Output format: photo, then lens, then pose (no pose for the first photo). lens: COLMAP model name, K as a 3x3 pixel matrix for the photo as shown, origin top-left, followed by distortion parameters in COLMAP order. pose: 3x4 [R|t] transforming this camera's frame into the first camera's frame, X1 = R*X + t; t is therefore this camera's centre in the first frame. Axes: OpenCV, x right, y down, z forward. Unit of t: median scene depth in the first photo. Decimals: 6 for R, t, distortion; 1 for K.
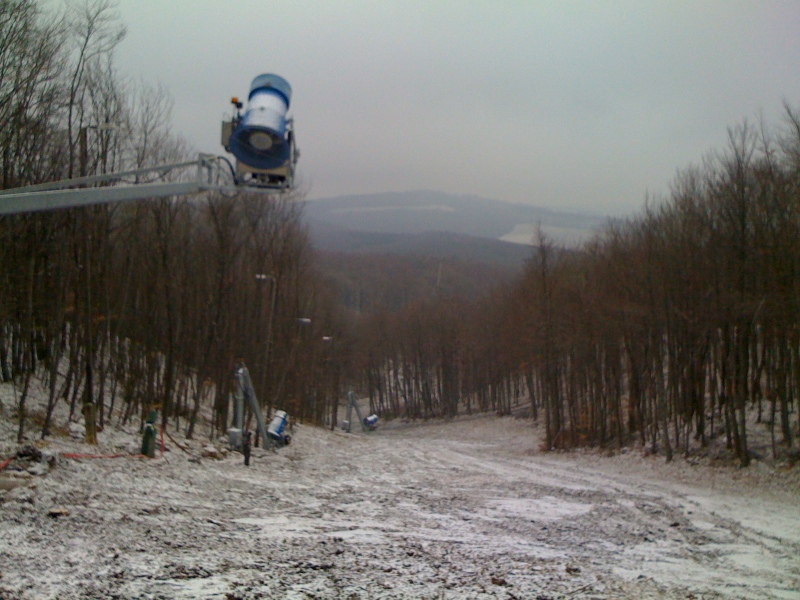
lens RADIAL K [[786.9, 0, 400.7], [0, 786.9, 286.4], [0, 0, 1]] dist [0.103617, -0.323332]
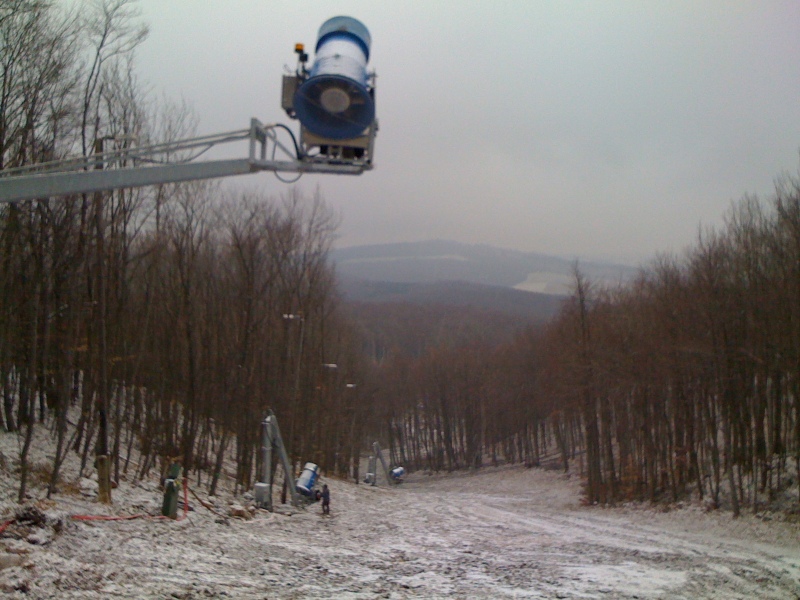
lens RADIAL K [[790.7, 0, 400.0], [0, 790.7, 300.0], [0, 0, 1]] dist [0.095643, -0.299657]
pose [[0.999808, -0.007986, -0.017876, -0.038252], [0.007166, 0.998940, -0.045466, 0.014463], [0.018220, 0.045329, 0.998806, 0.096430]]
